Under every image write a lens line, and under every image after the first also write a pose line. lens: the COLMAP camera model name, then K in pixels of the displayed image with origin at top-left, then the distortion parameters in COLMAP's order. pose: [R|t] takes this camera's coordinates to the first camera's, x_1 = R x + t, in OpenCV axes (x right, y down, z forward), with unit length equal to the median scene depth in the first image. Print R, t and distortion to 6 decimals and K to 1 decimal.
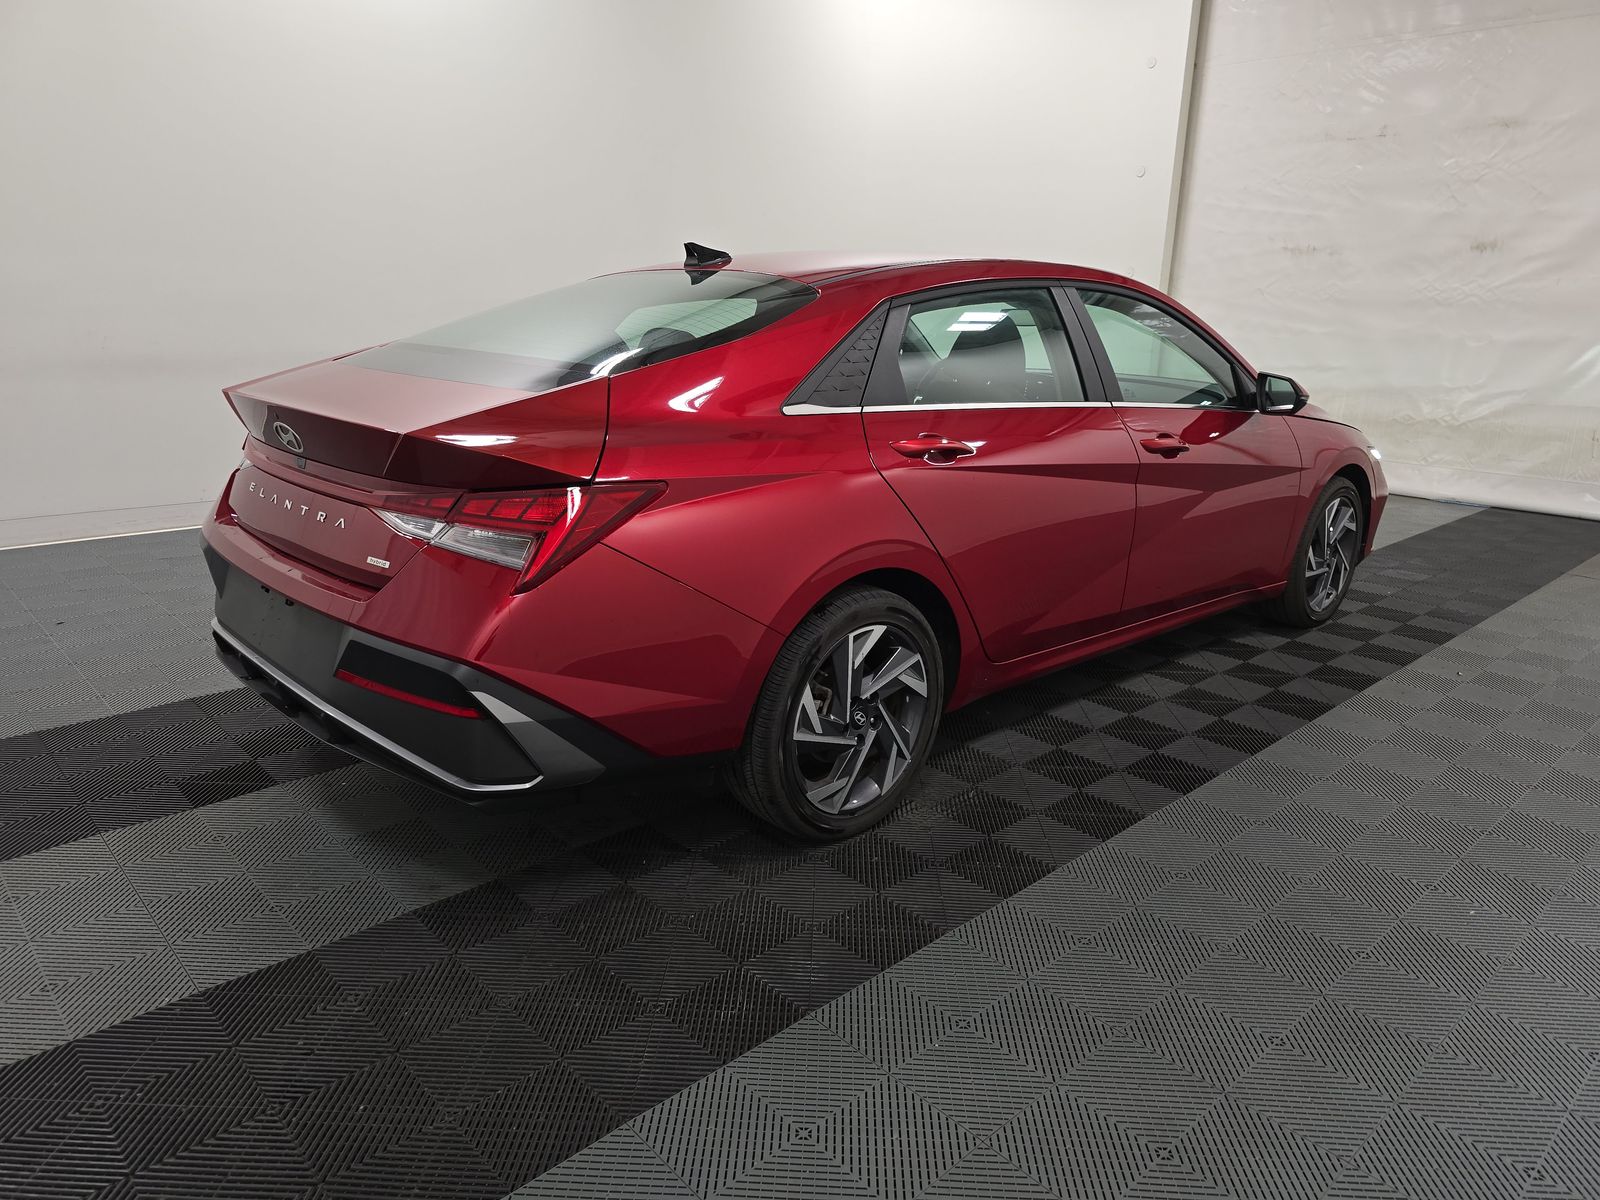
lens RADIAL K [[1097.4, 0, 800.0], [0, 1097.4, 600.0], [0, 0, 1]] dist [0.004373, 0.000650]
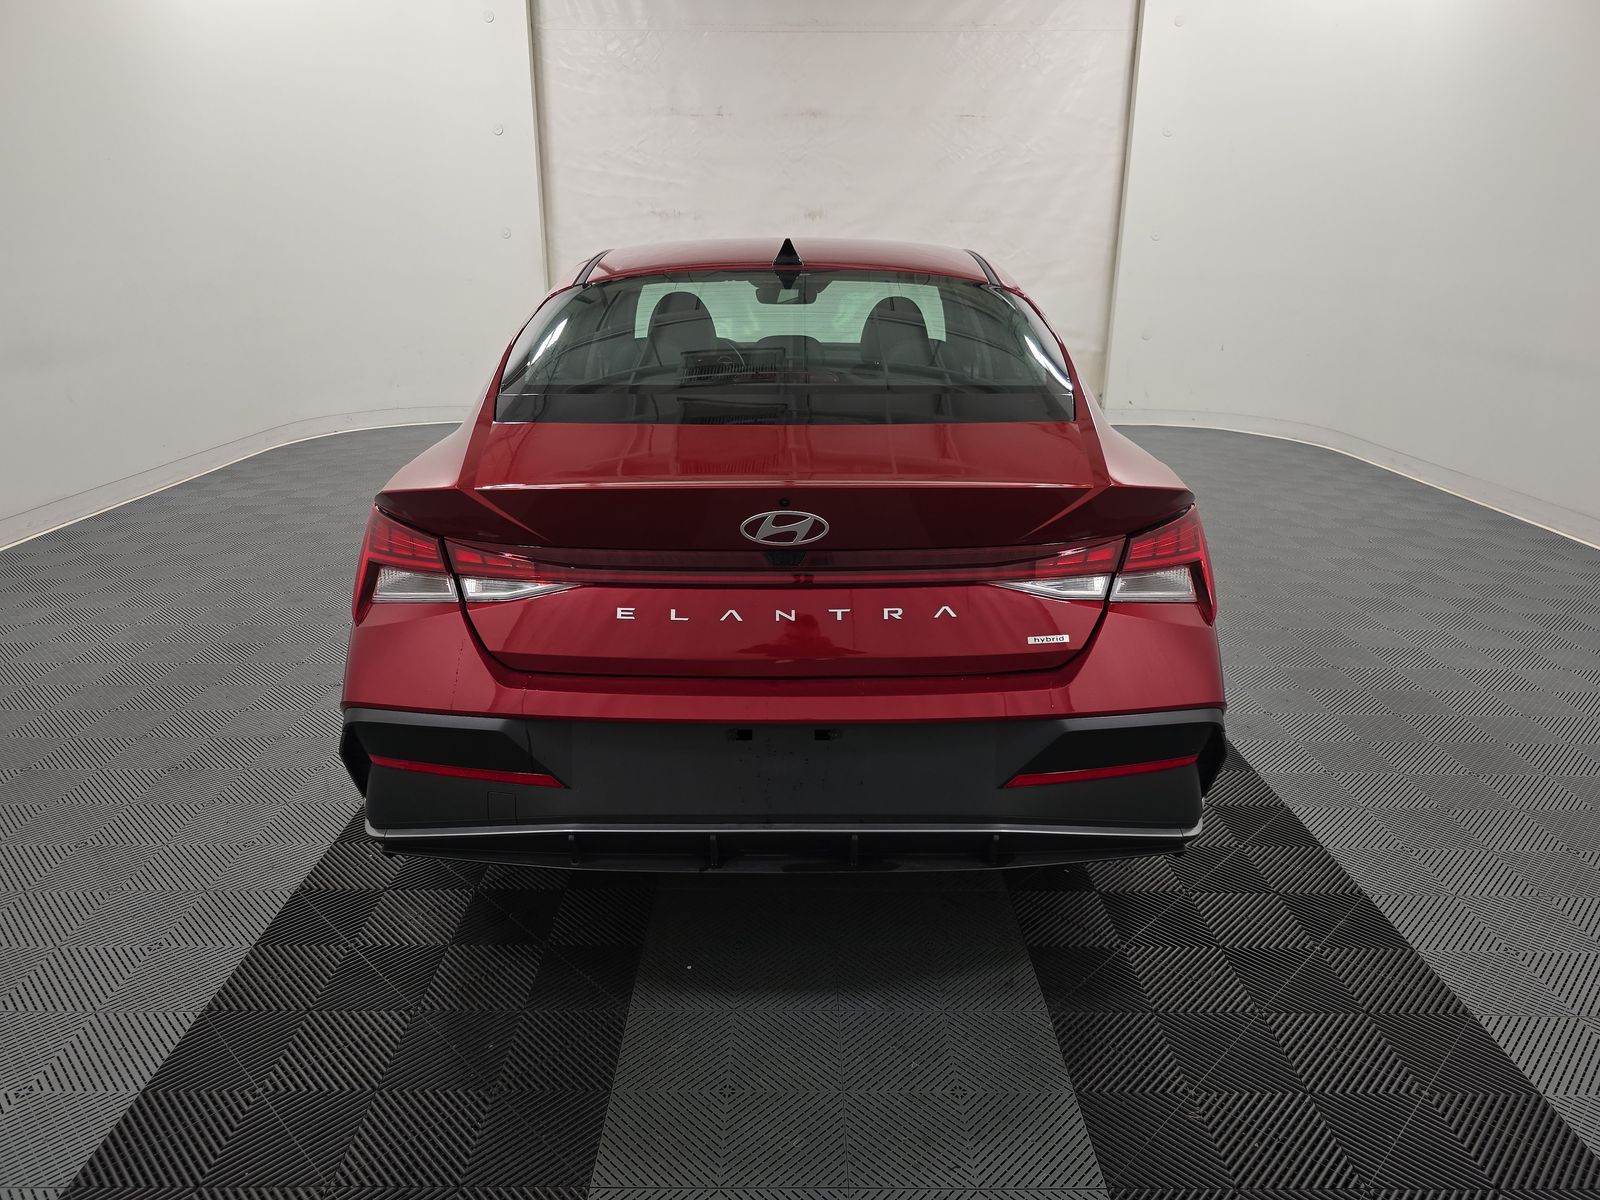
lens RADIAL K [[1077.4, 0, 800.0], [0, 1077.4, 600.0], [0, 0, 1]] dist [0.035854, -0.001038]
pose [[0.680760, -0.242034, 0.691365, -0.334965], [0.206482, 0.968966, 0.135903, -0.067326], [-0.702802, 0.050237, 0.709609, 0.161616]]
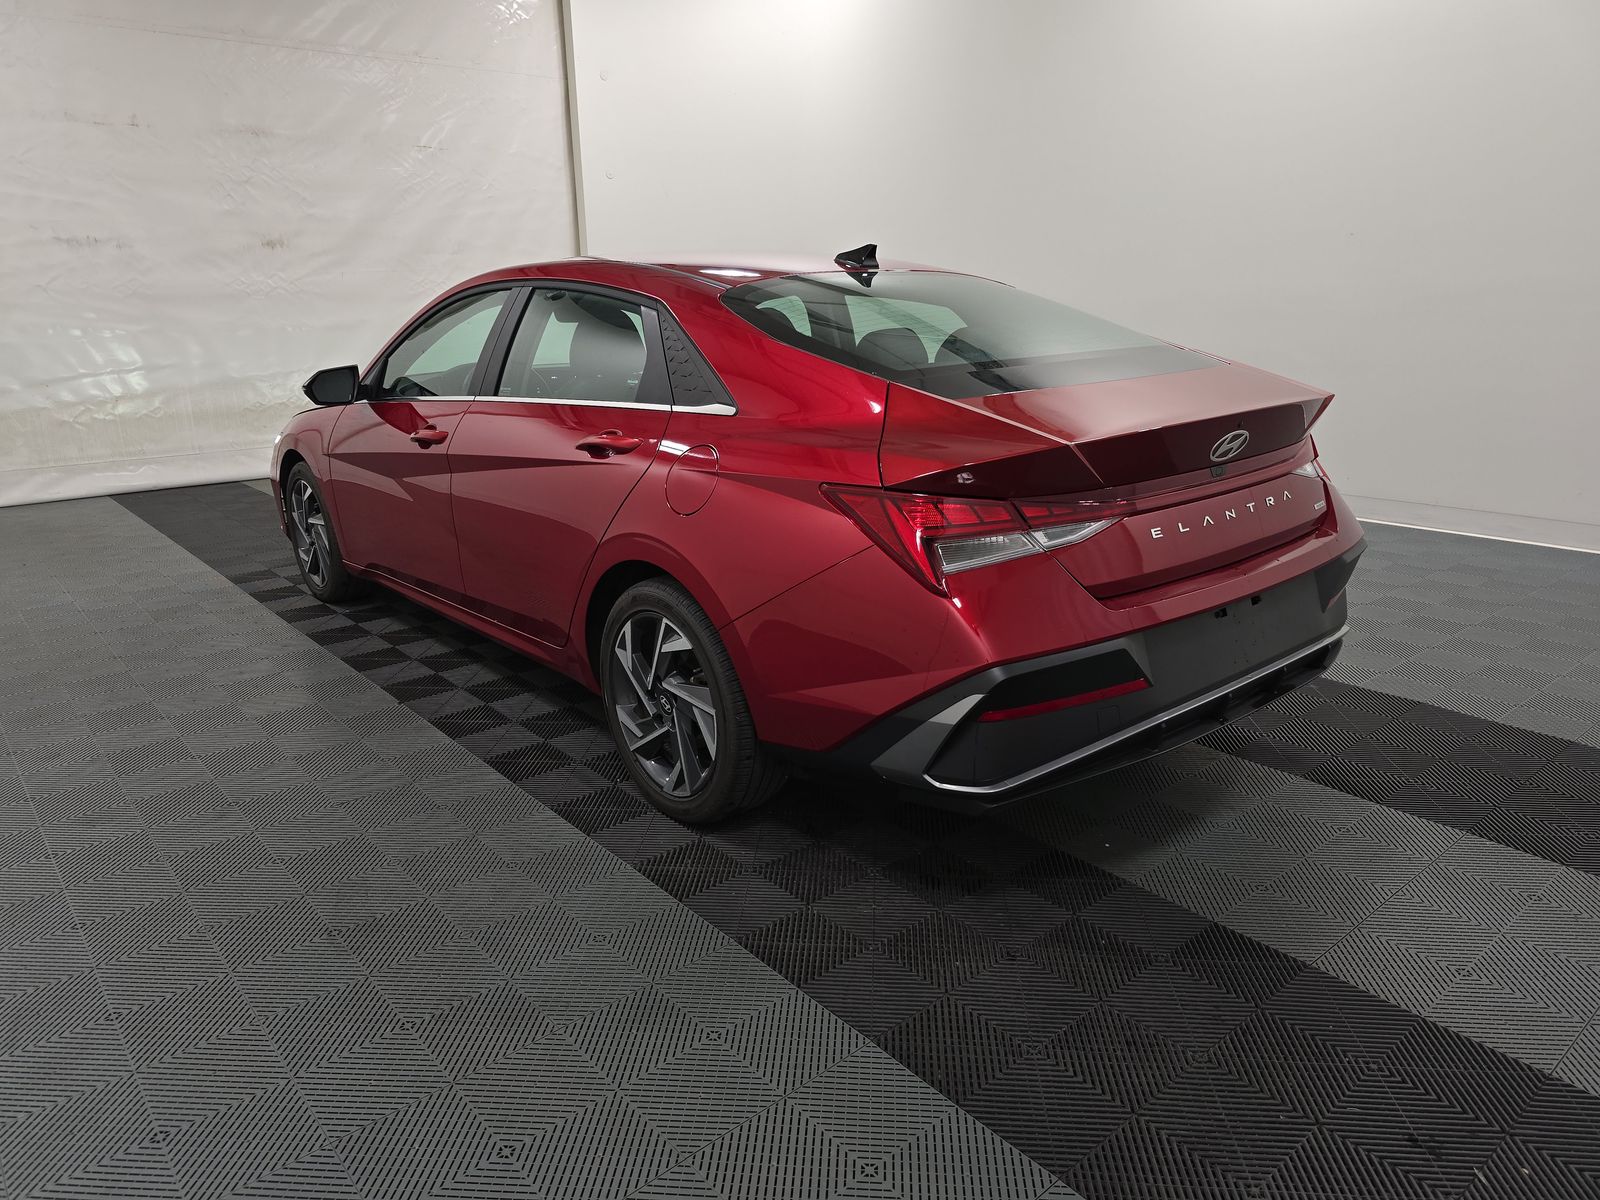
lens RADIAL K [[1072.4, 0, 839.5], [0, 1072.4, 596.6], [0, 0, 1]] dist [-0.009229, -0.004960]
pose [[0.009967, -0.292811, 0.956118, -0.491058], [0.278347, 0.919187, 0.278600, -0.133747], [-0.960429, 0.263355, 0.090665, 0.443322]]
